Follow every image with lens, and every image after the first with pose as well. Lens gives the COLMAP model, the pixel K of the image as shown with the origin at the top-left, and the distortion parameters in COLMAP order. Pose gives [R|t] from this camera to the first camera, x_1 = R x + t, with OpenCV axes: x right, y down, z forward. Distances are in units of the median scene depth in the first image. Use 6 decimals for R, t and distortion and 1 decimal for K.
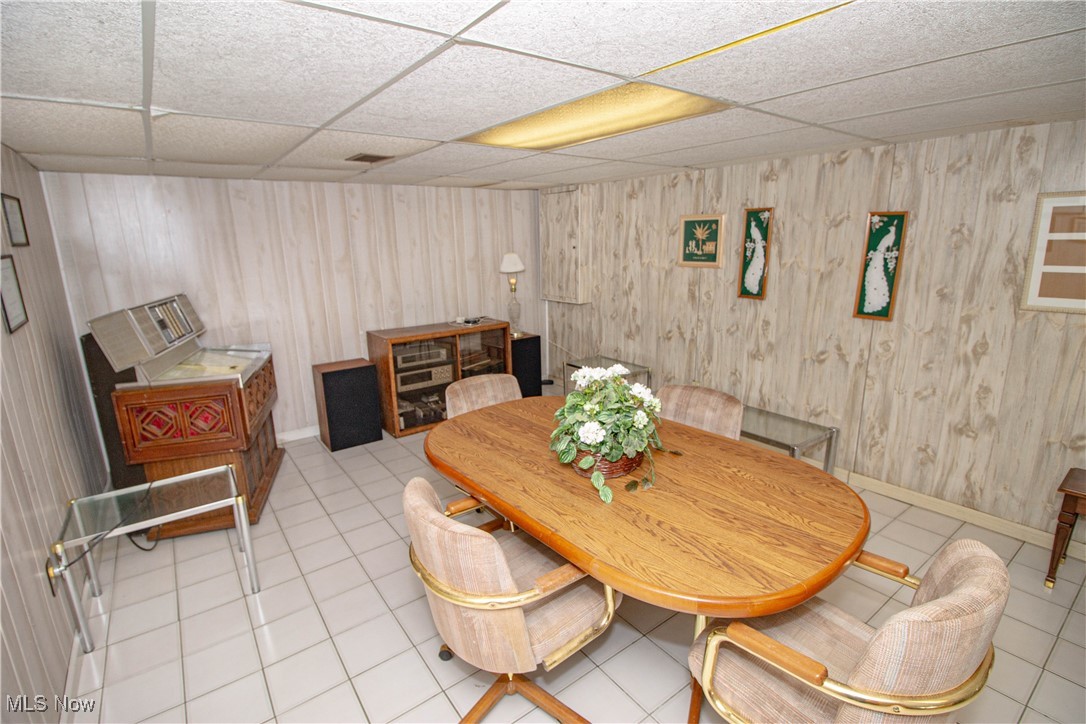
lens RADIAL K [[507.4, 0, 539.8], [0, 507.4, 363.2], [0, 0, 1]] dist [-0.012175, -0.004512]
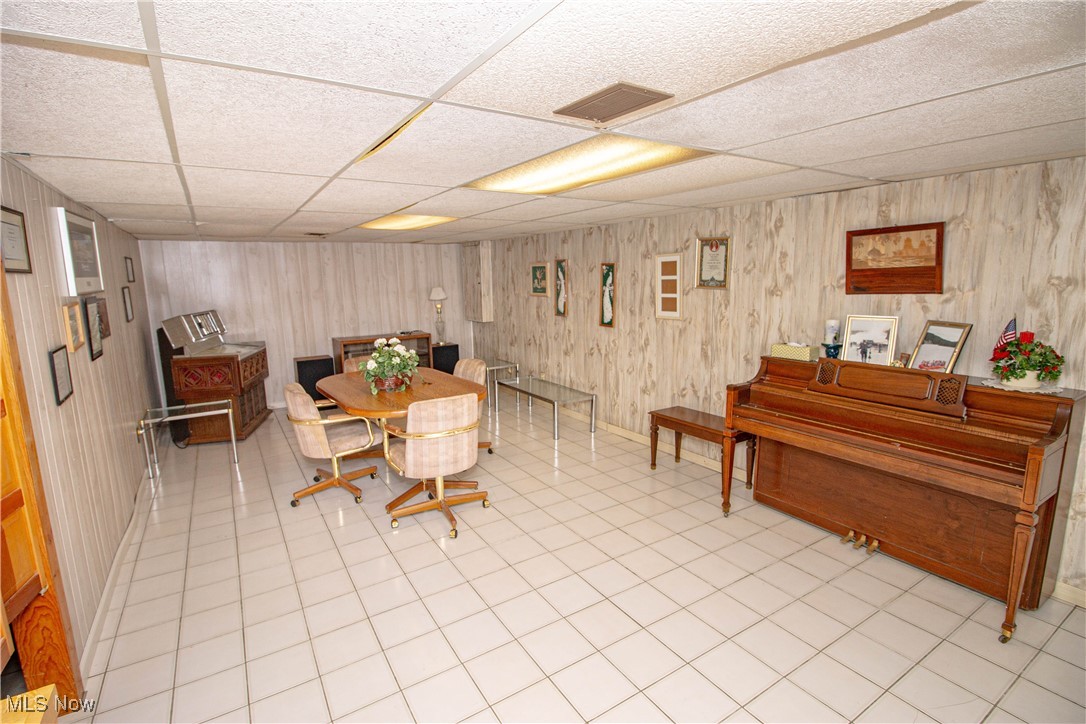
lens RADIAL K [[507.4, 0, 545.0], [0, 507.4, 362.7], [0, 0, 1]] dist [-0.012175, -0.004512]
pose [[0.997800, 0.013493, -0.064908, 0.476107], [-0.017723, 0.997725, -0.065039, 0.120061], [0.063883, 0.066046, 0.995770, -0.560938]]
